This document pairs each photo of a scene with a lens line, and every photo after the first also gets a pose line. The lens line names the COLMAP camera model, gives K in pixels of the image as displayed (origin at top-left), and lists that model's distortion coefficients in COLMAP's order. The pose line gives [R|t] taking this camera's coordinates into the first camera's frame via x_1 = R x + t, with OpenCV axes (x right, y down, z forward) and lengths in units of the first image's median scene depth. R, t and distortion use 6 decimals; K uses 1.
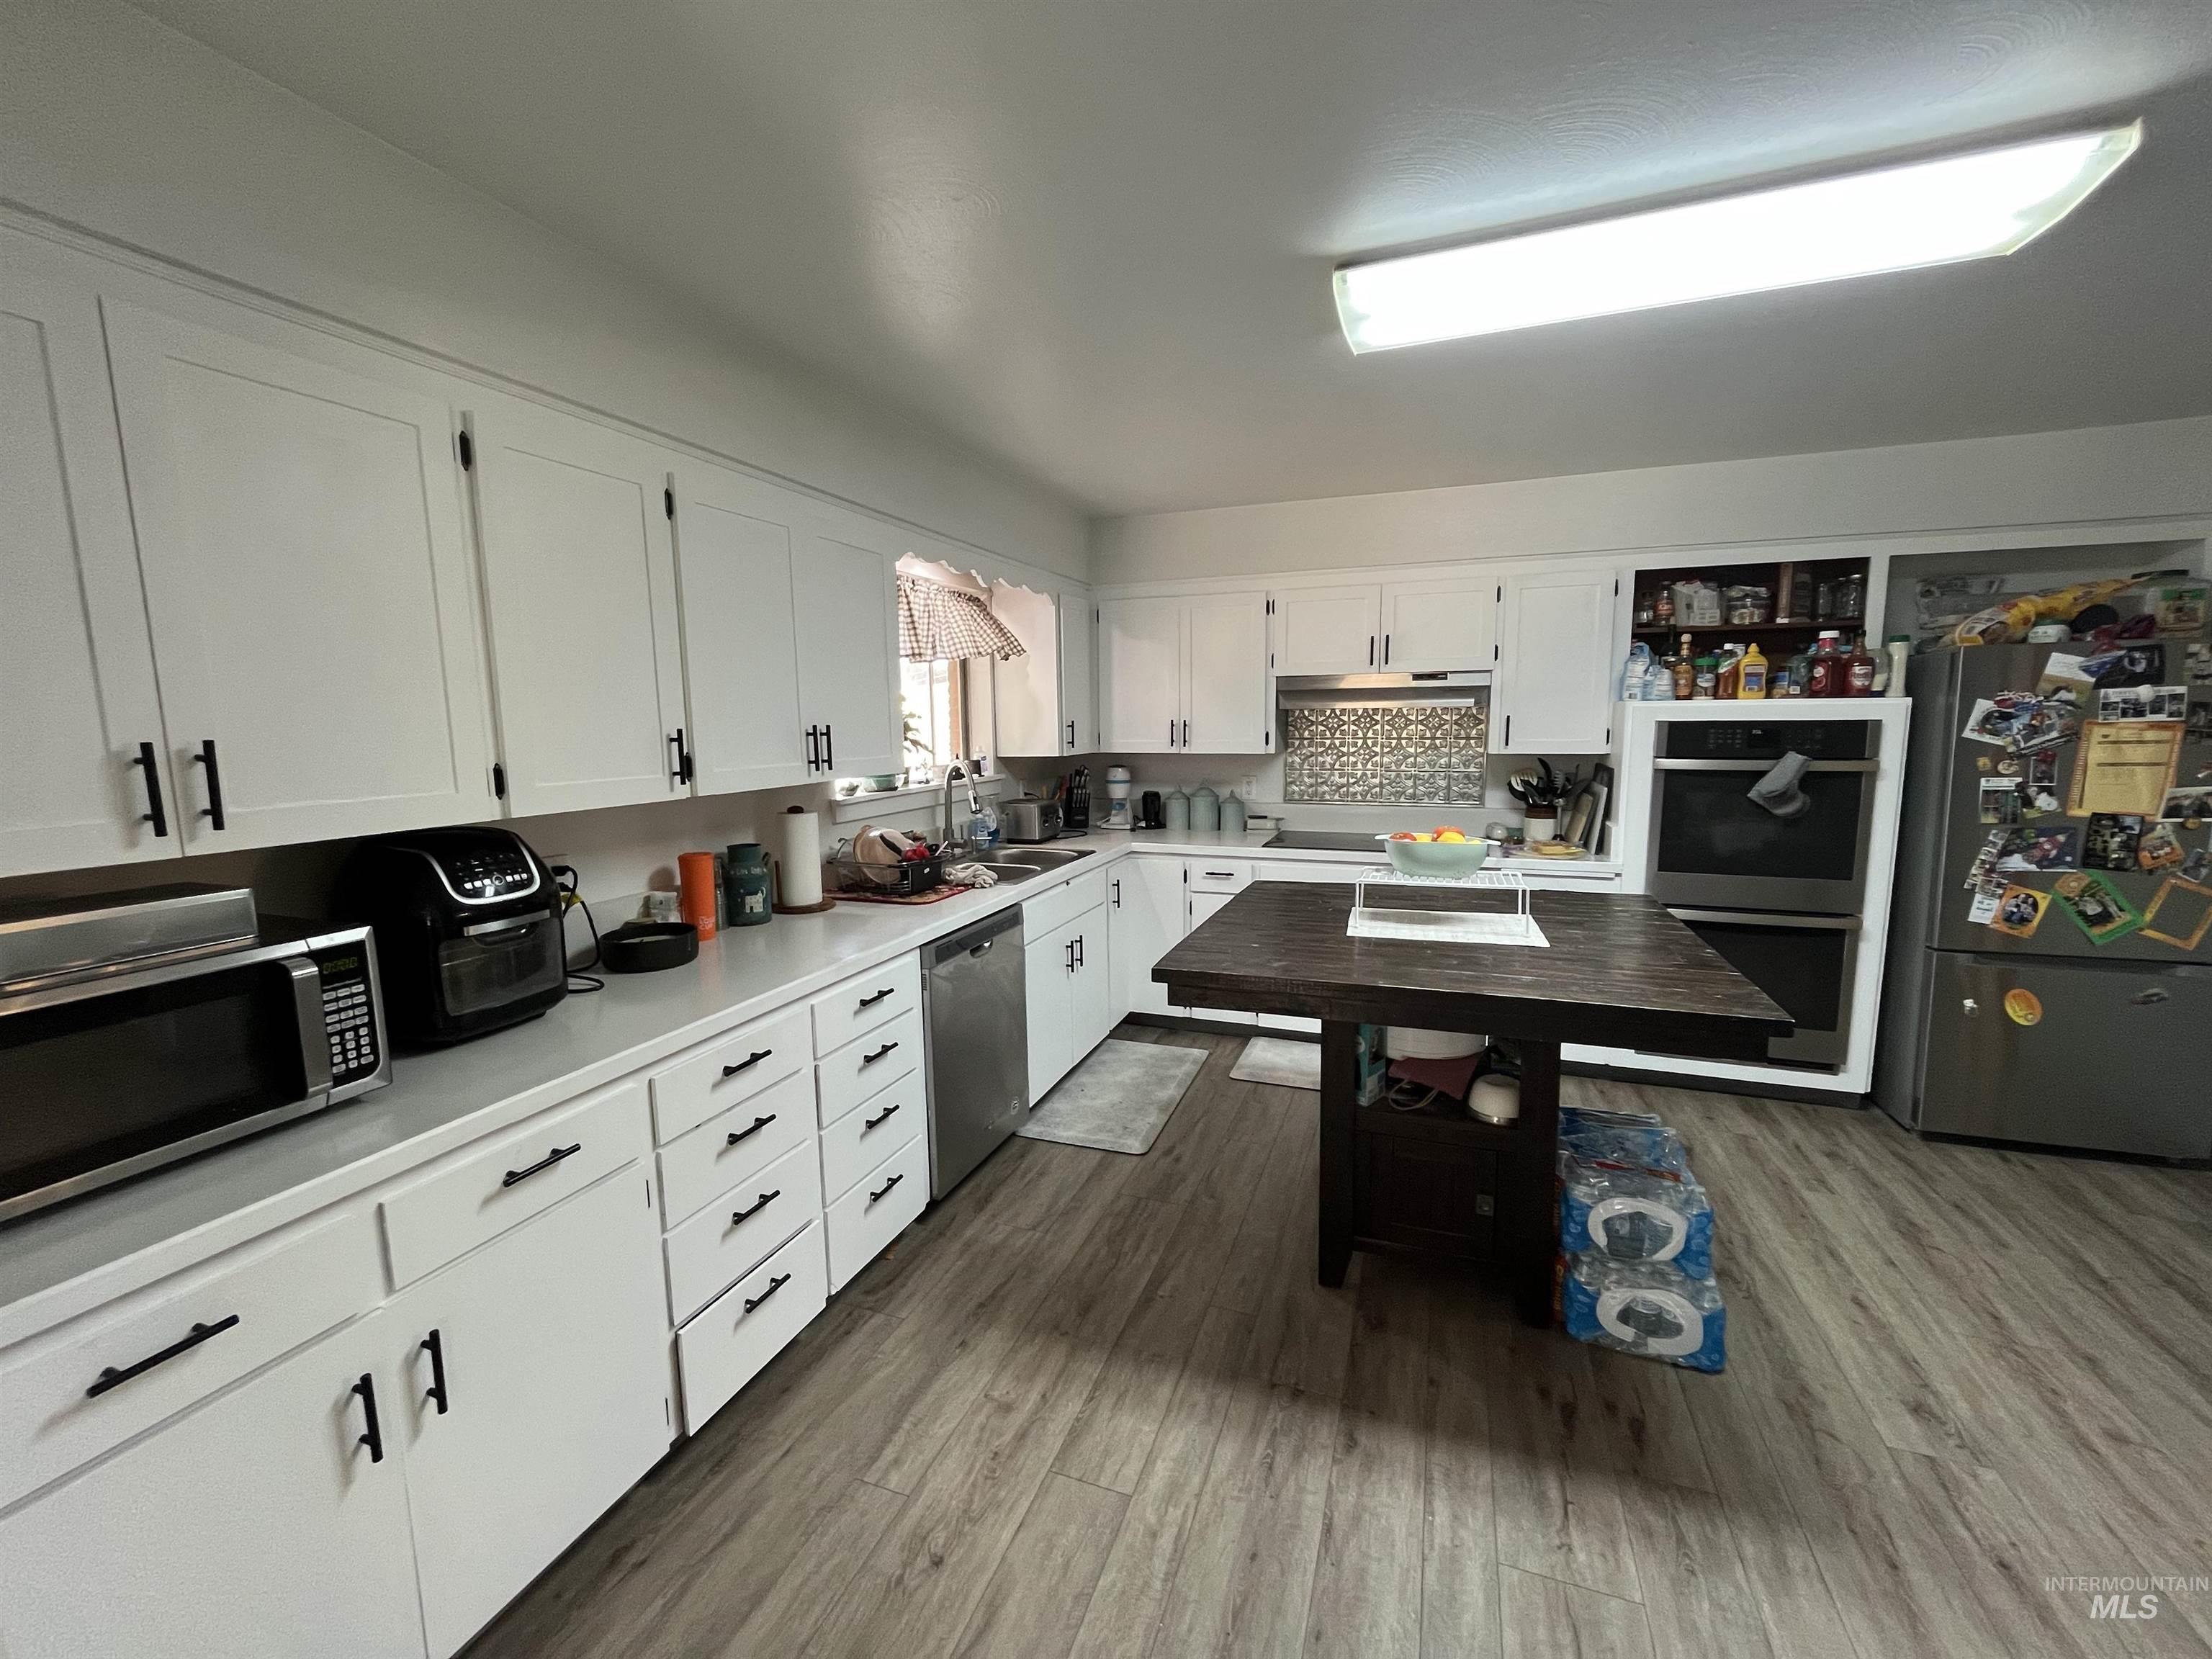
lens RADIAL K [[898.3, 0, 1117.7], [0, 898.3, 832.5], [0, 0, 1]] dist [-0.000674, -0.000149]
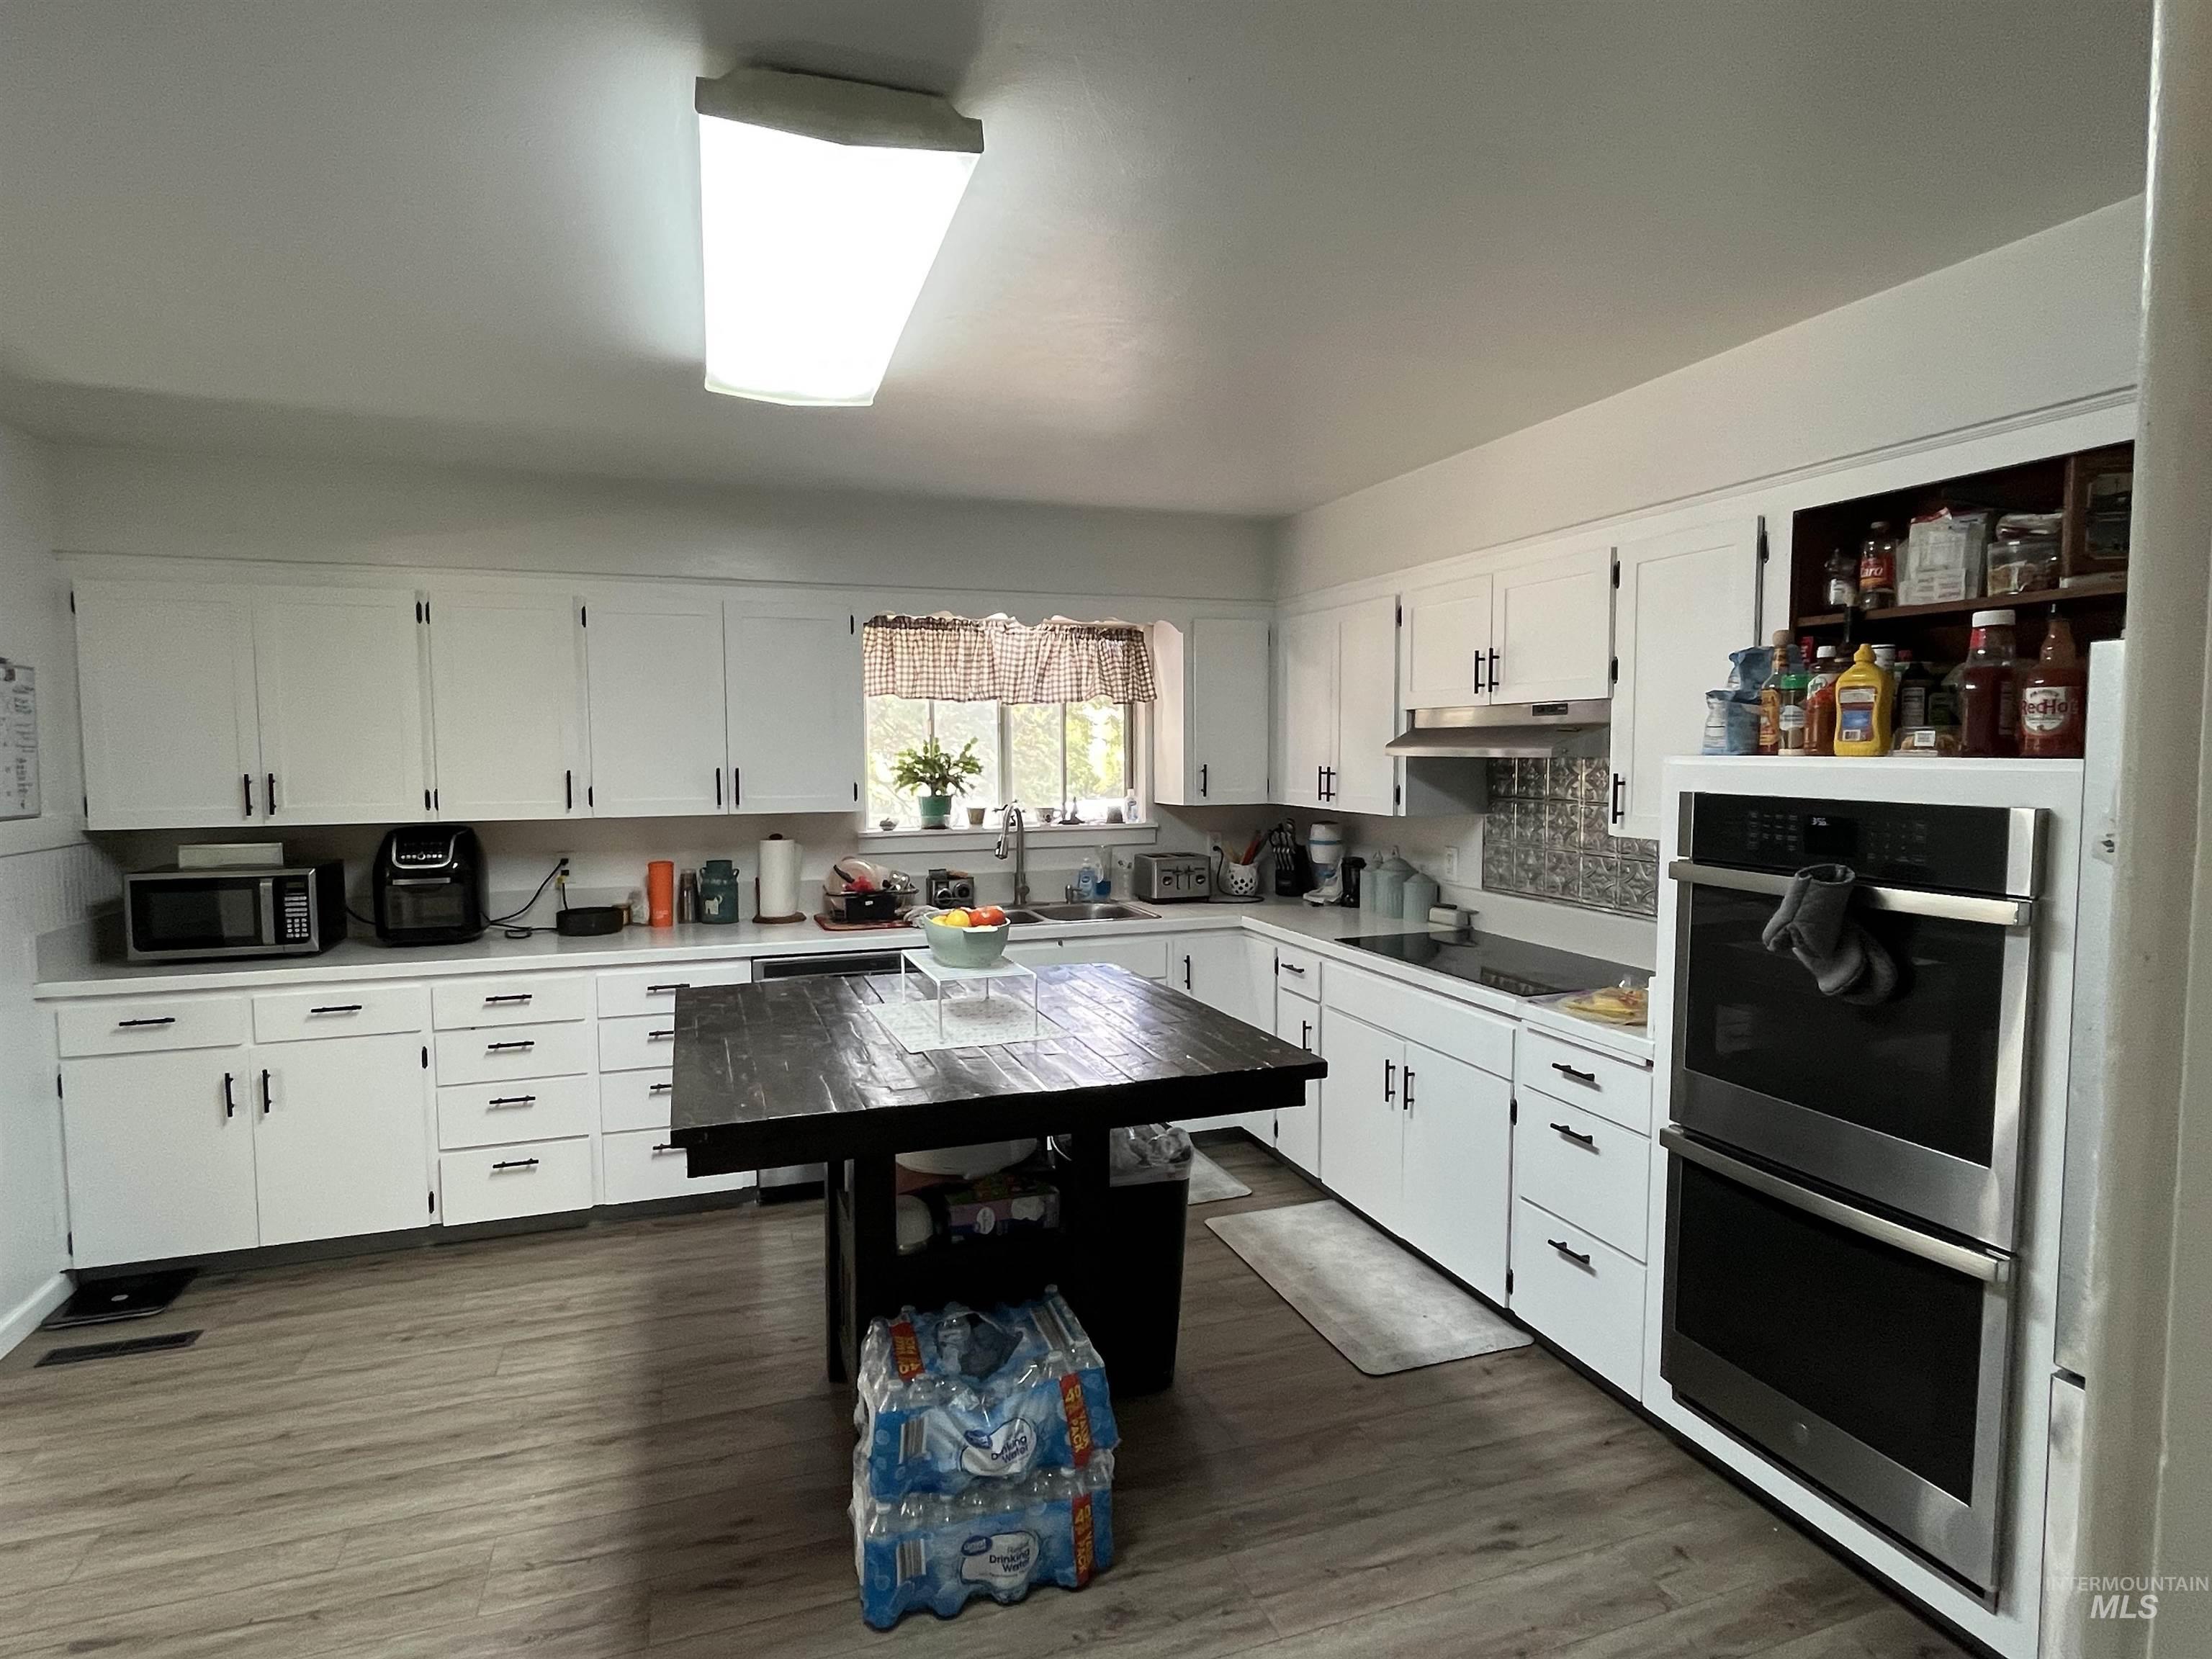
lens RADIAL K [[1181.0, 0, 1108.4], [0, 1181.0, 828.5], [0, 0, 1]] dist [0.000743, 0.000248]
pose [[0.639463, 0.063239, -0.766217, 1.022205], [-0.102894, 0.994685, -0.003776, -0.068938], [0.761906, 0.081254, 0.642571, 0.292635]]
